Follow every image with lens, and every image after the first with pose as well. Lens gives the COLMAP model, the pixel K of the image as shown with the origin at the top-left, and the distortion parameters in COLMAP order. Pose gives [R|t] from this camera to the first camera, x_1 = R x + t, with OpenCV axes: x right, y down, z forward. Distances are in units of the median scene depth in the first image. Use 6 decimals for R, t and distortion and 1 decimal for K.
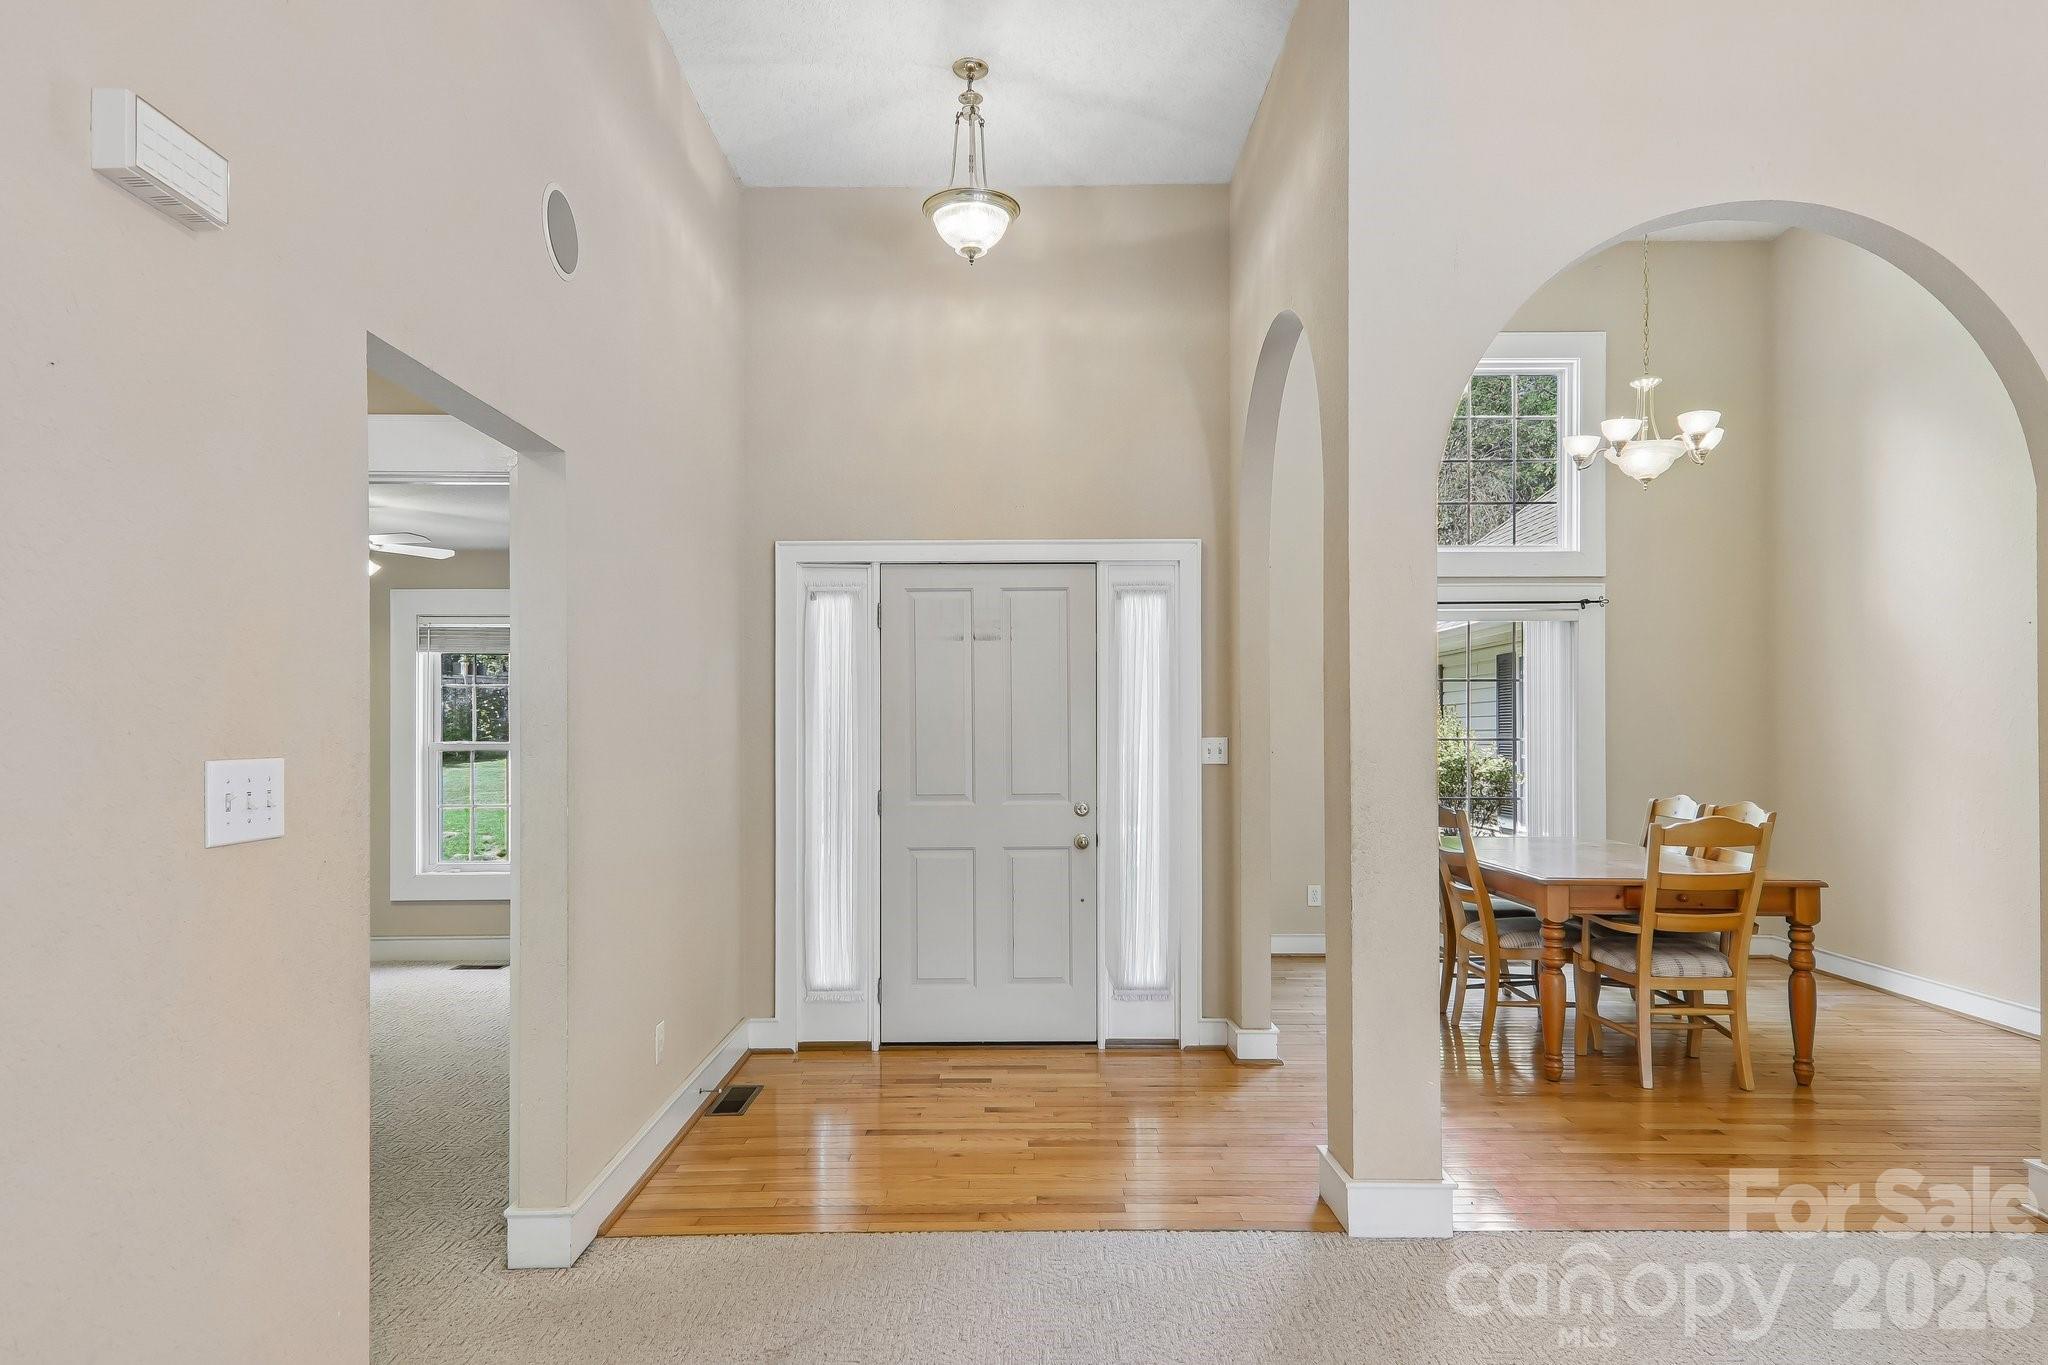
lens RADIAL K [[1173.5, 0, 1022.4], [0, 1173.5, 726.9], [0, 0, 1]] dist [0.027603, -0.003215]
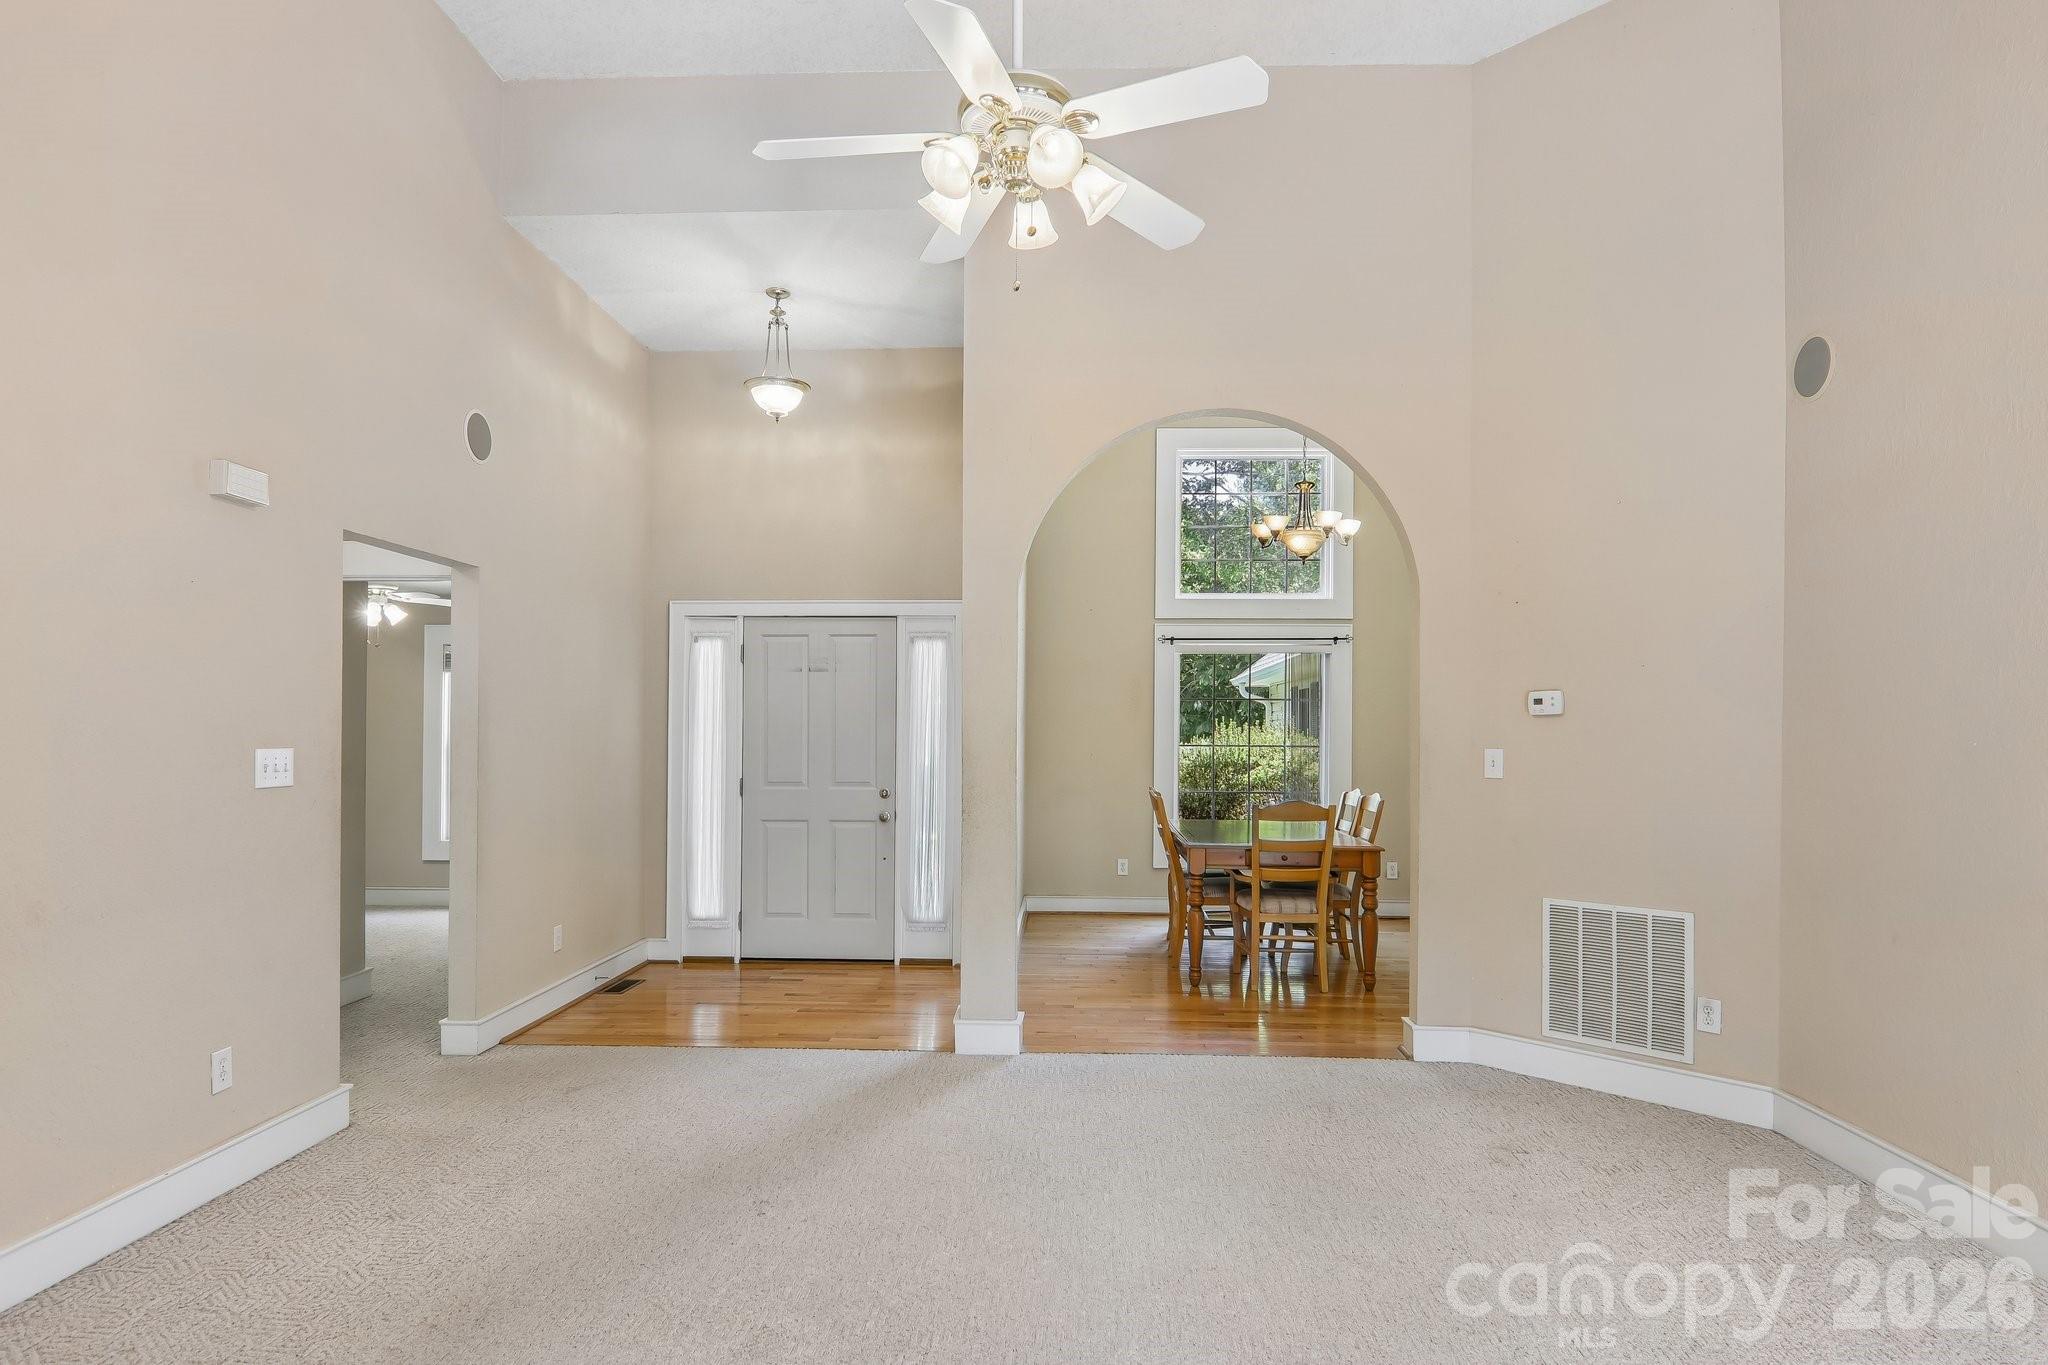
lens RADIAL K [[1135.8, 0, 1018.2], [0, 1135.8, 727.6], [0, 0, 1]] dist [0.000591, 0.000626]
pose [[0.998931, 0.007835, -0.045549, 0.272026], [-0.007998, 0.999962, -0.003397, -0.004639], [0.045520, 0.003758, 0.998956, -0.343645]]
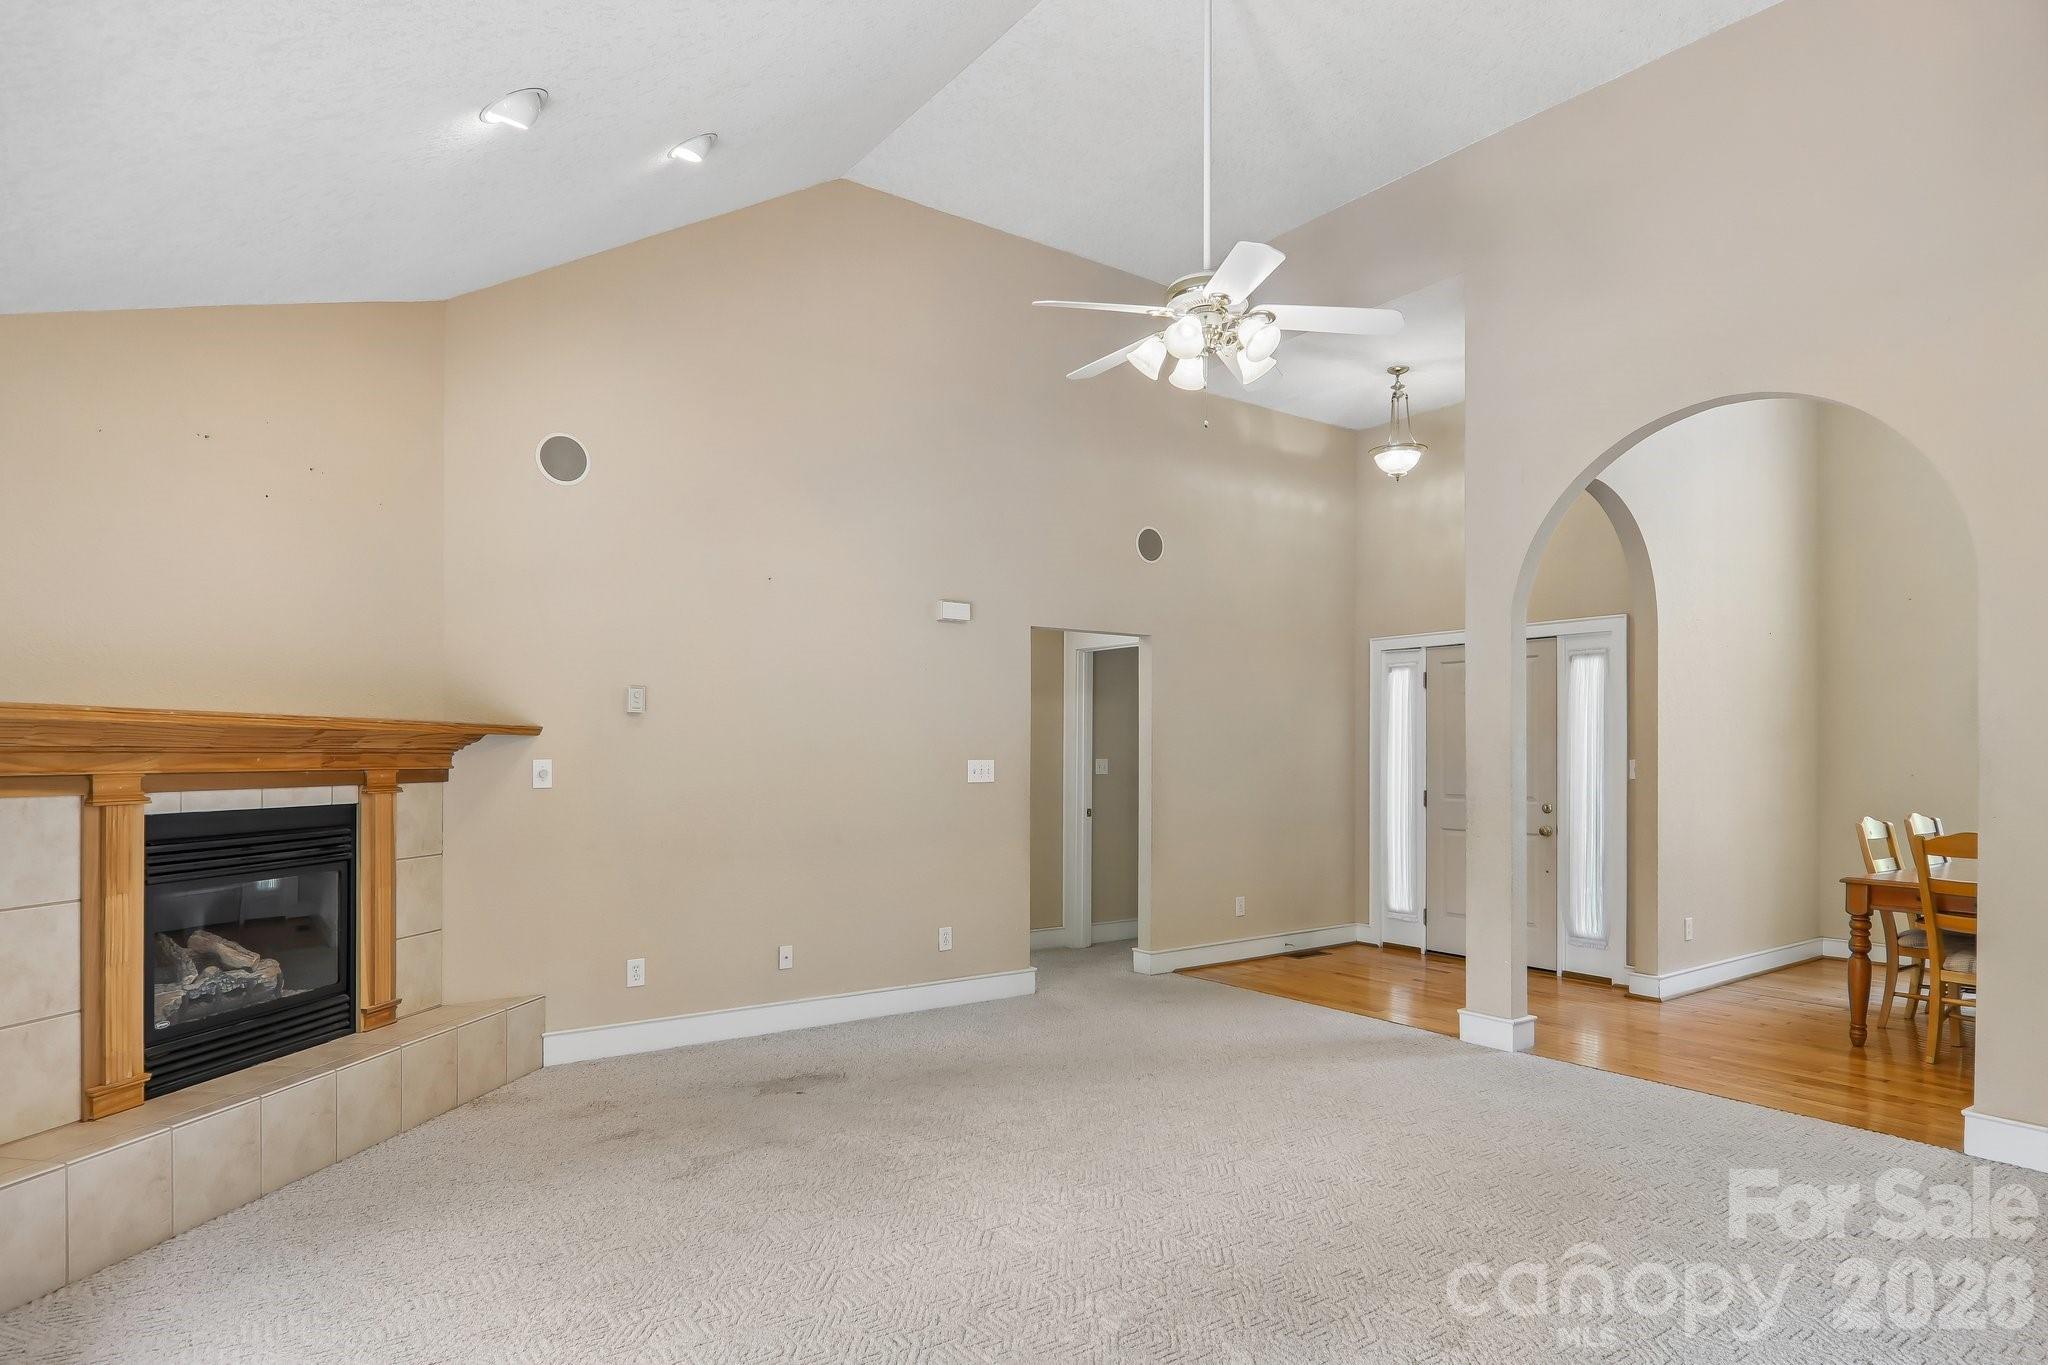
lens RADIAL K [[1147.0, 0, 1061.0], [0, 1147.0, 737.4], [0, 0, 1]] dist [0.022486, -0.000991]
pose [[0.603217, -0.004051, -0.797567, 0.826003], [-0.001640, 0.999979, -0.006319, -0.007143], [0.797575, 0.005119, 0.603197, -0.331703]]
